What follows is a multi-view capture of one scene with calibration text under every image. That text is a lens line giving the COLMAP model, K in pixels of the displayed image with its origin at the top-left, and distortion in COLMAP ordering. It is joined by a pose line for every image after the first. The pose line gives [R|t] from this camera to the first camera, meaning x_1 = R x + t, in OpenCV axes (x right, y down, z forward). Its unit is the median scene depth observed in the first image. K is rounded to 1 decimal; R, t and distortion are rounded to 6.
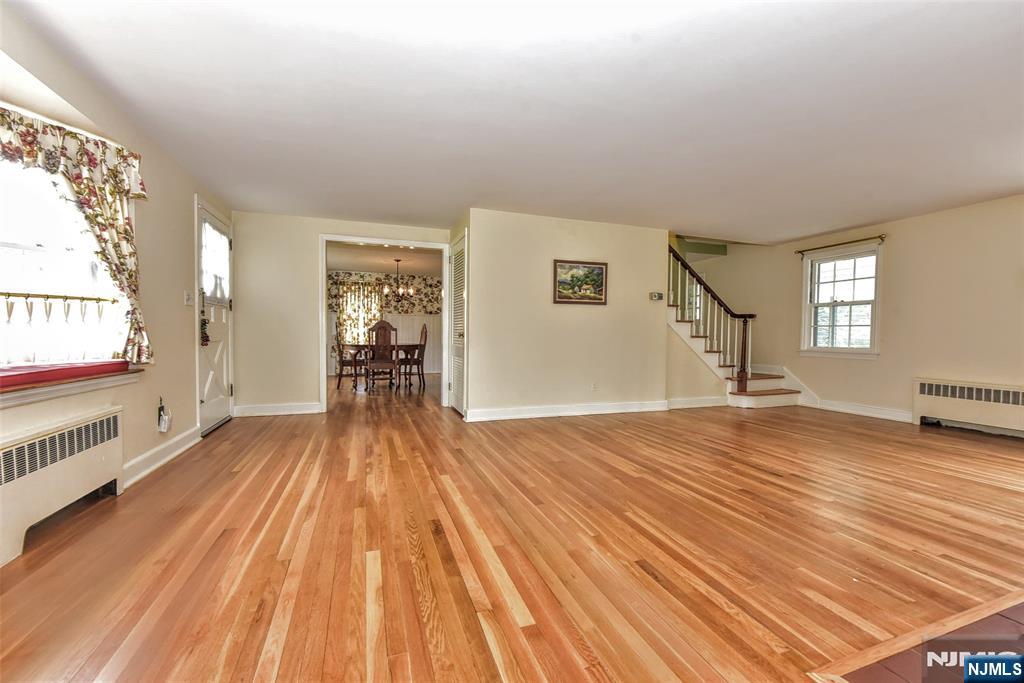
lens RADIAL K [[418.6, 0, 507.0], [0, 418.6, 341.9], [0, 0, 1]] dist [0.017623, 0.000116]
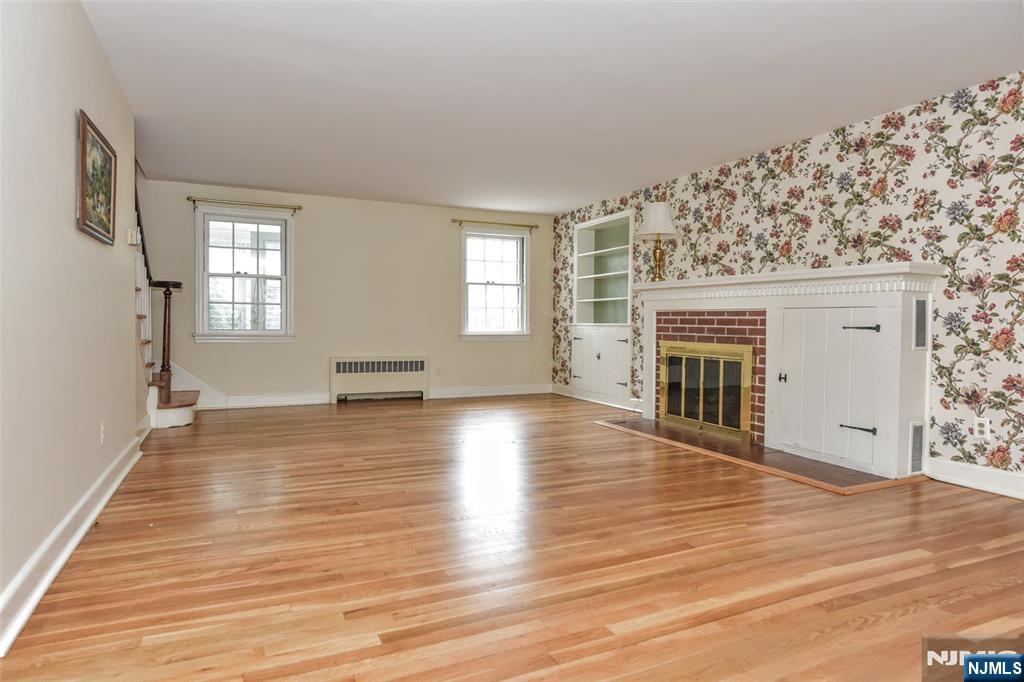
lens RADIAL K [[588.4, 0, 505.4], [0, 588.4, 336.1], [0, 0, 1]] dist [-0.006461, 0.001425]
pose [[-0.096814, -0.029764, 0.994857, -0.760165], [0.004612, 0.999529, 0.030352, -0.013573], [-0.995292, 0.007527, -0.096631, 1.184827]]
